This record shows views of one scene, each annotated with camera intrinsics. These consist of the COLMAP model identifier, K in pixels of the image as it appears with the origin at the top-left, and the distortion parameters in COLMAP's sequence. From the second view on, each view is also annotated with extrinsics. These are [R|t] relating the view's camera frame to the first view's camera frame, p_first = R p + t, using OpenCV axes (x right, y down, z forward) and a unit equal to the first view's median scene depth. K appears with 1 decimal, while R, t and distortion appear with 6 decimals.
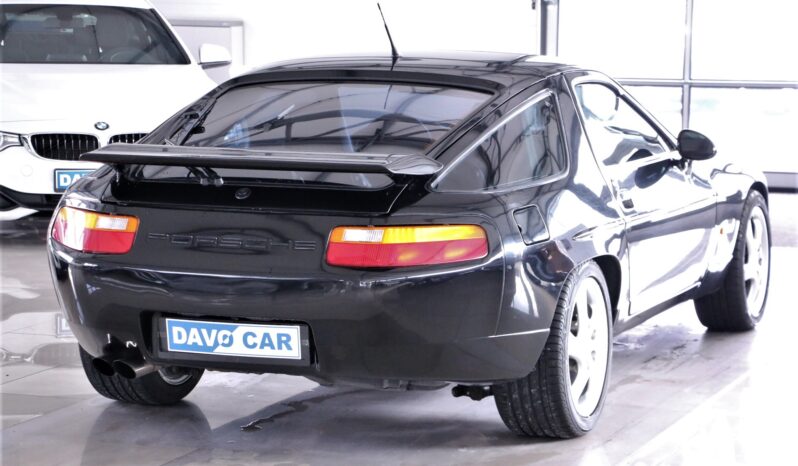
lens RADIAL K [[2522.7, 0, 398.2], [0, 2522.7, 233.0], [0, 0, 1]] dist [0.375986, 0.000000]
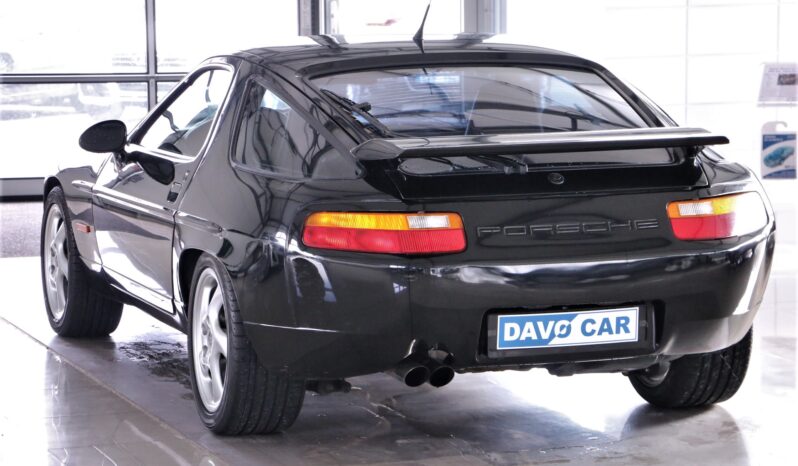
lens RADIAL K [[3075.5, 0, 400.3], [0, 3075.5, 234.5], [0, 0, 1]] dist [0.540169, 0.000000]
pose [[0.769672, -0.078677, 0.633573, -0.855624], [0.089967, 0.995841, 0.014370, -0.016613], [-0.632069, 0.045941, 0.773549, 0.126724]]
